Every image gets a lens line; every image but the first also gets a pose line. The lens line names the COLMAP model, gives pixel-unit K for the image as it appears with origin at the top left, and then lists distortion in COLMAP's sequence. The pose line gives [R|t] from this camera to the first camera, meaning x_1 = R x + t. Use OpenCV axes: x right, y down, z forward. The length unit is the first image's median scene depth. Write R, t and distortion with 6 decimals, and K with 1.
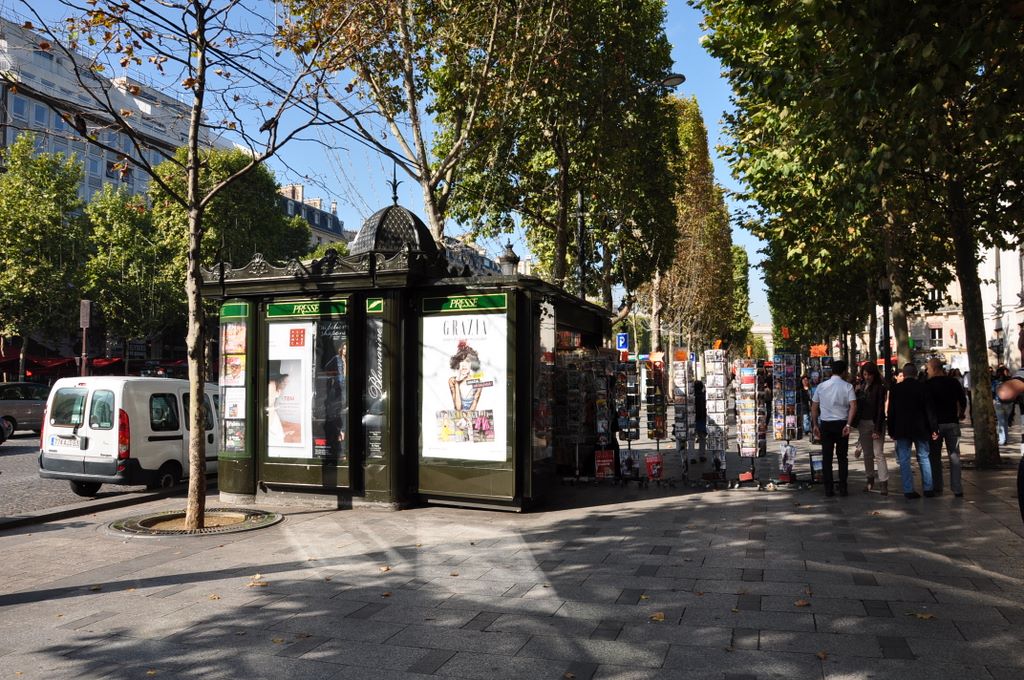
lens RADIAL K [[772.8, 0, 512.6], [0, 772.8, 339.4], [0, 0, 1]] dist [-0.078552, 0.003038]
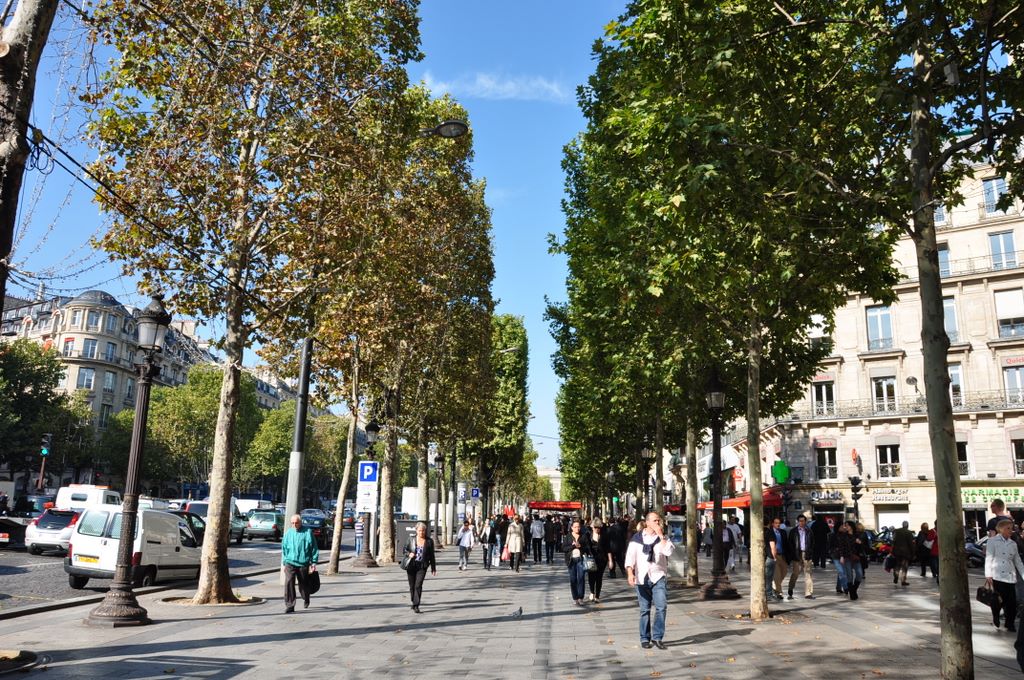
lens RADIAL K [[772.8, 0, 513.7], [0, 772.8, 340.9], [0, 0, 1]] dist [-0.078552, 0.003038]
pose [[0.962712, 0.078800, 0.258797, 0.133785], [-0.031546, 0.982811, -0.181901, 0.016645], [-0.268682, 0.166954, 0.948650, 0.403412]]
